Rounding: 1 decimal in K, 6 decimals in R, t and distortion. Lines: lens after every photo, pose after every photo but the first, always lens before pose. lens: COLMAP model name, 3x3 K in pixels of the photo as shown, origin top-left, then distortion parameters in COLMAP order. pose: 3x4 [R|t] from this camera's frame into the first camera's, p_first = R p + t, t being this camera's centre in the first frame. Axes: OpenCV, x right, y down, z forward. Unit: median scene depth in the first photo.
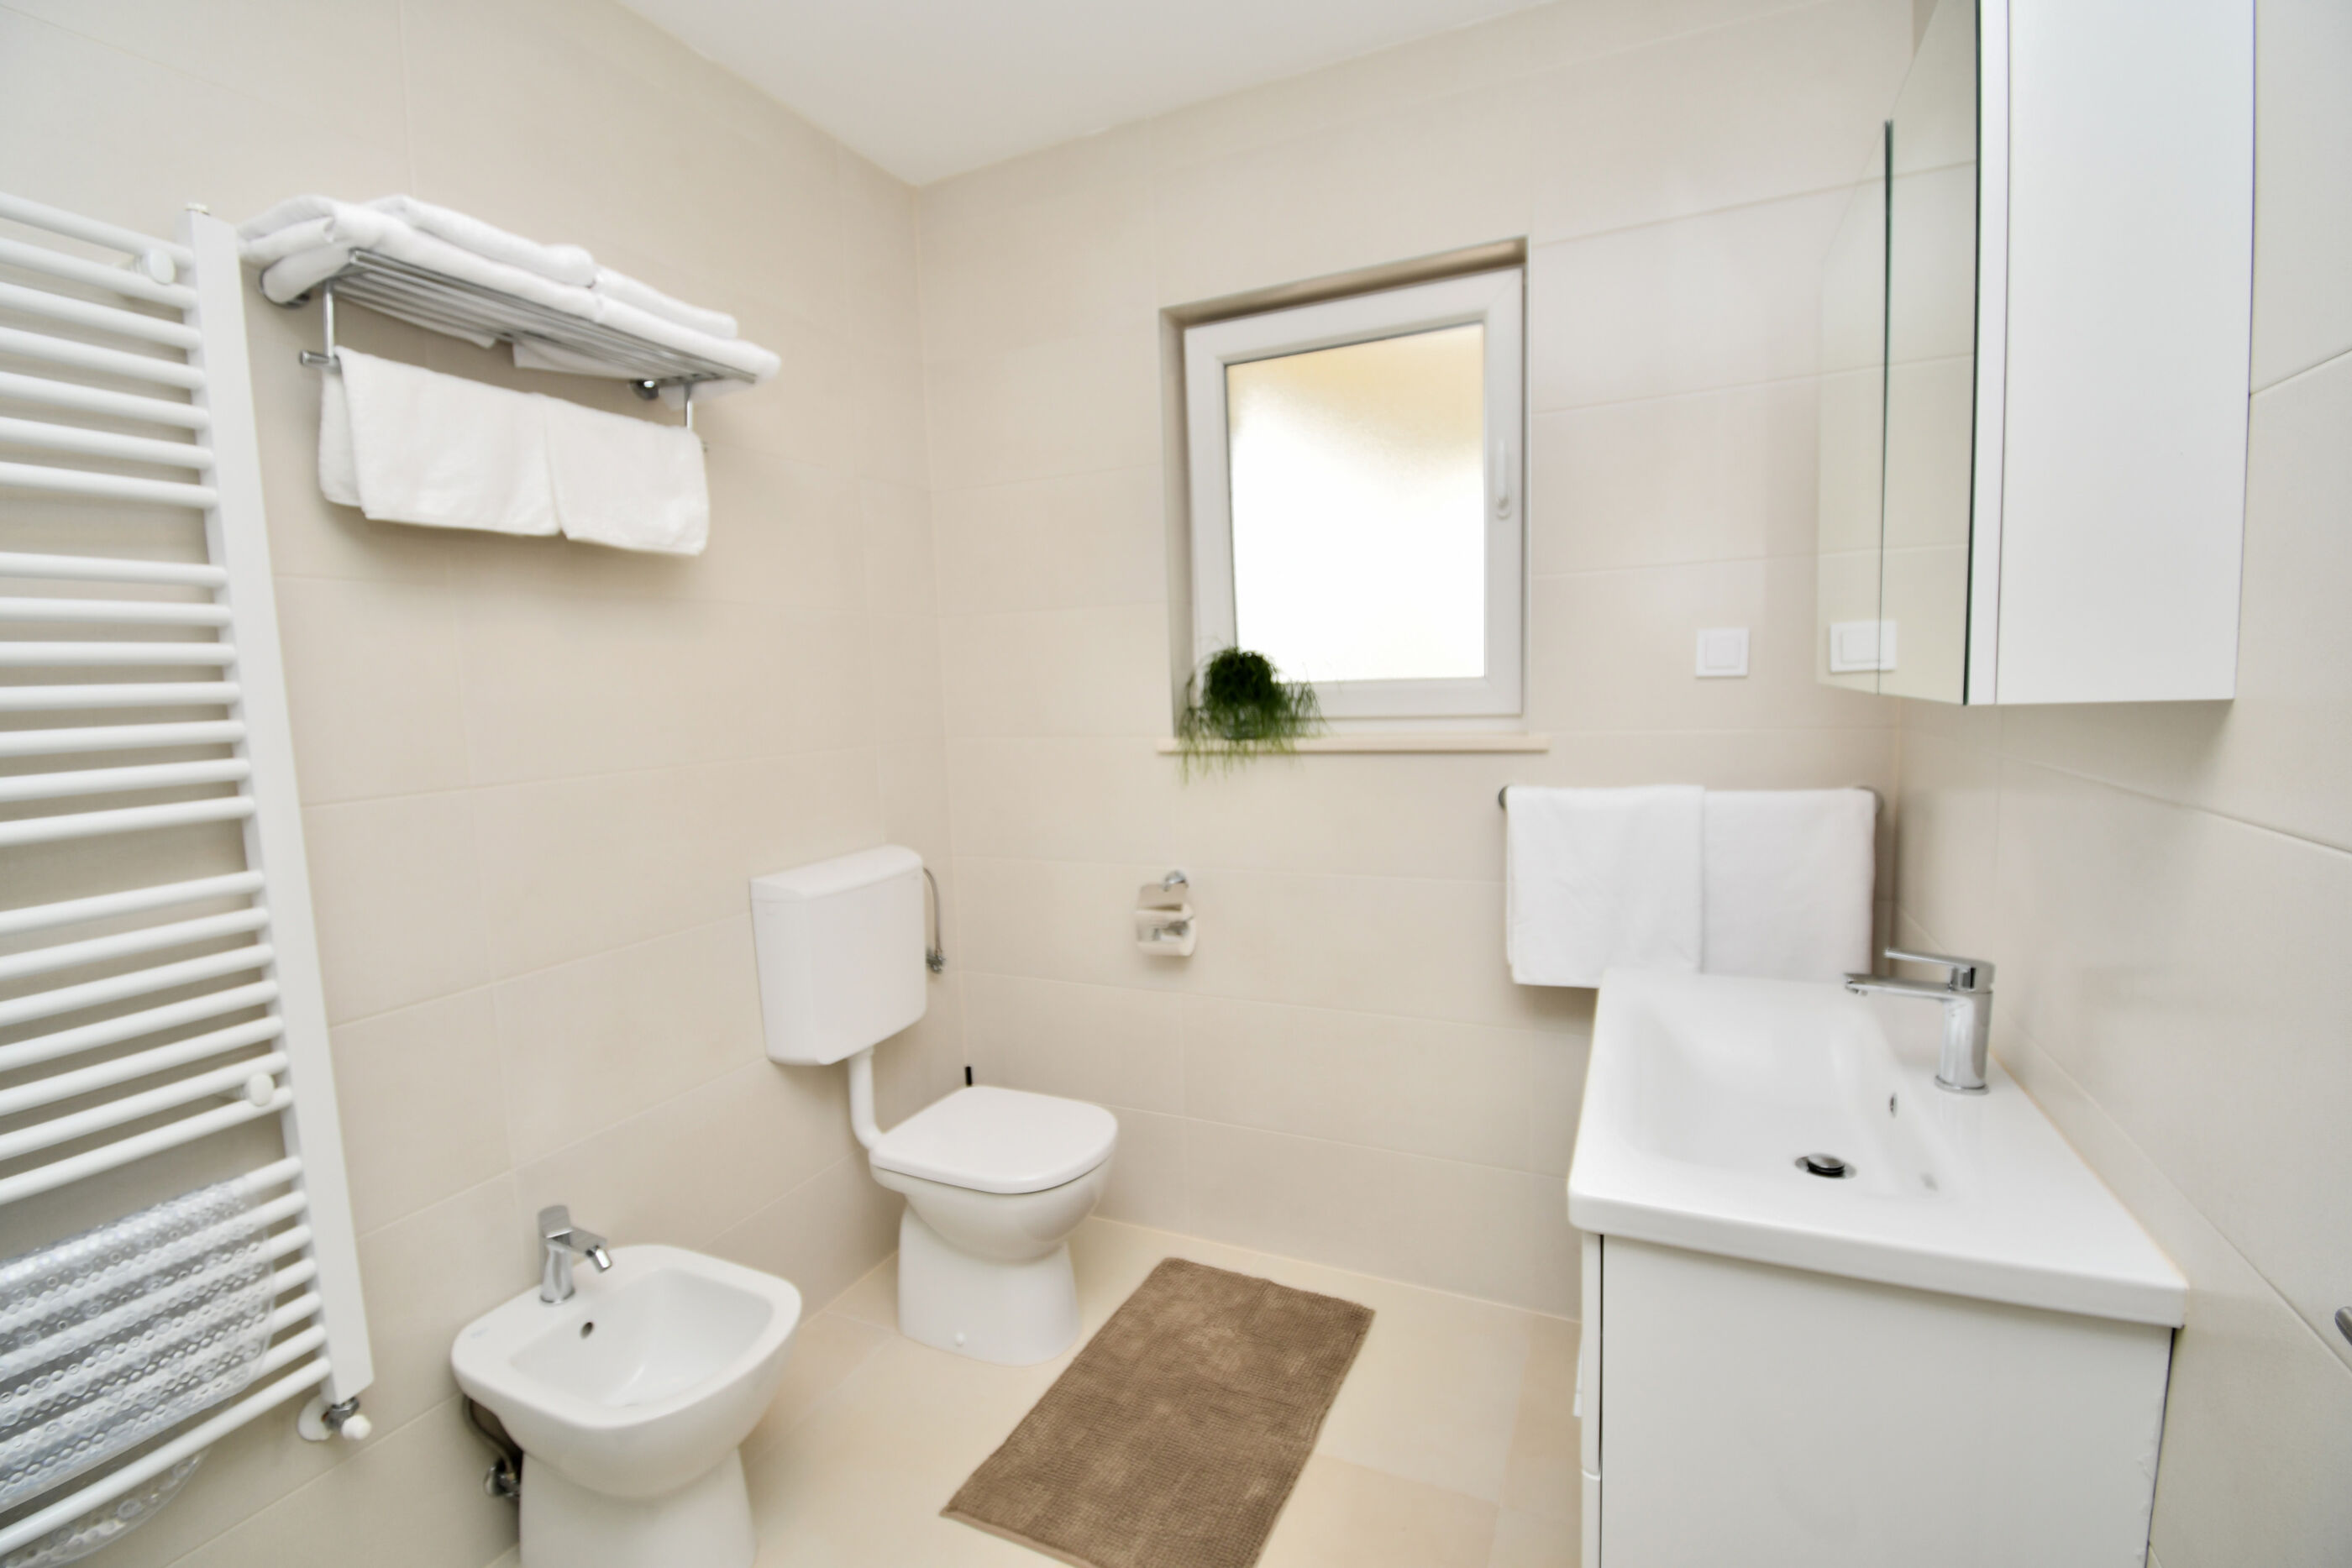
lens RADIAL K [[1028.2, 0, 1167.1], [0, 1028.2, 782.0], [0, 0, 1]] dist [0.001521, -0.009902]
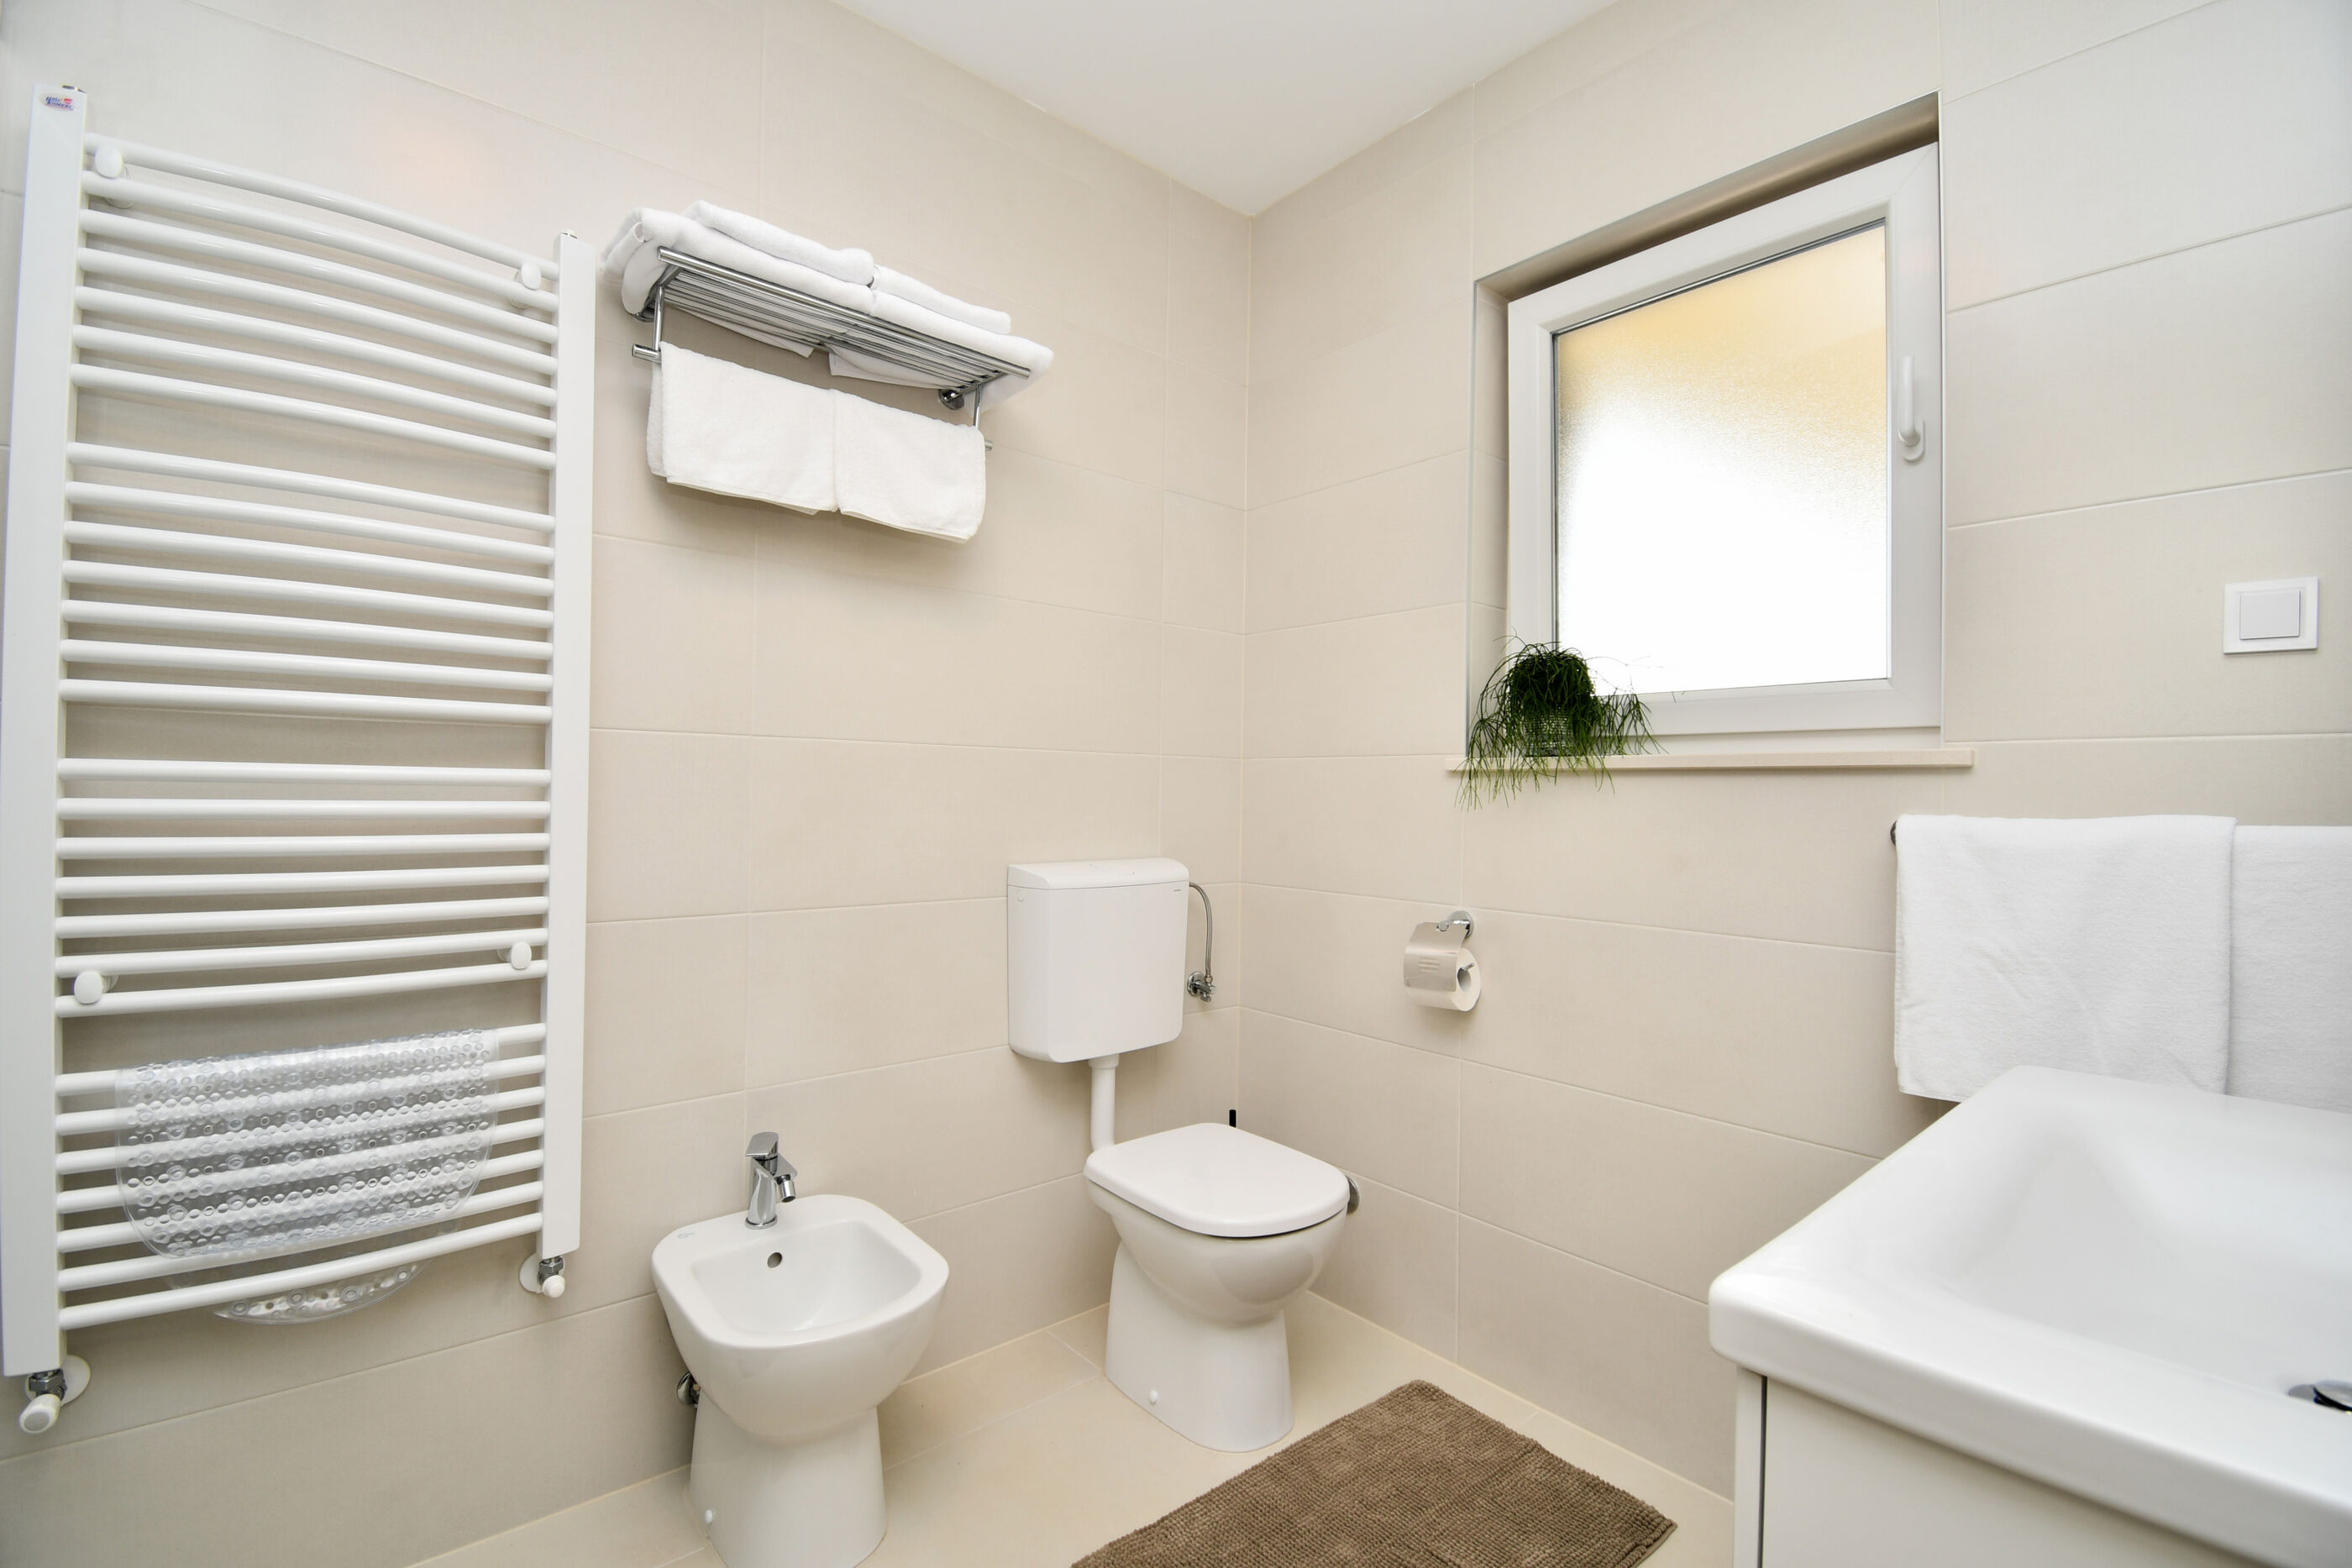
lens RADIAL K [[1028.2, 0, 1181.2], [0, 1028.2, 785.5], [0, 0, 1]] dist [0.001521, -0.009902]
pose [[0.910068, 0.046738, -0.411816, 0.188189], [-0.089487, 0.992343, -0.085132, 0.099593], [0.404684, 0.114328, 0.907282, 0.156741]]
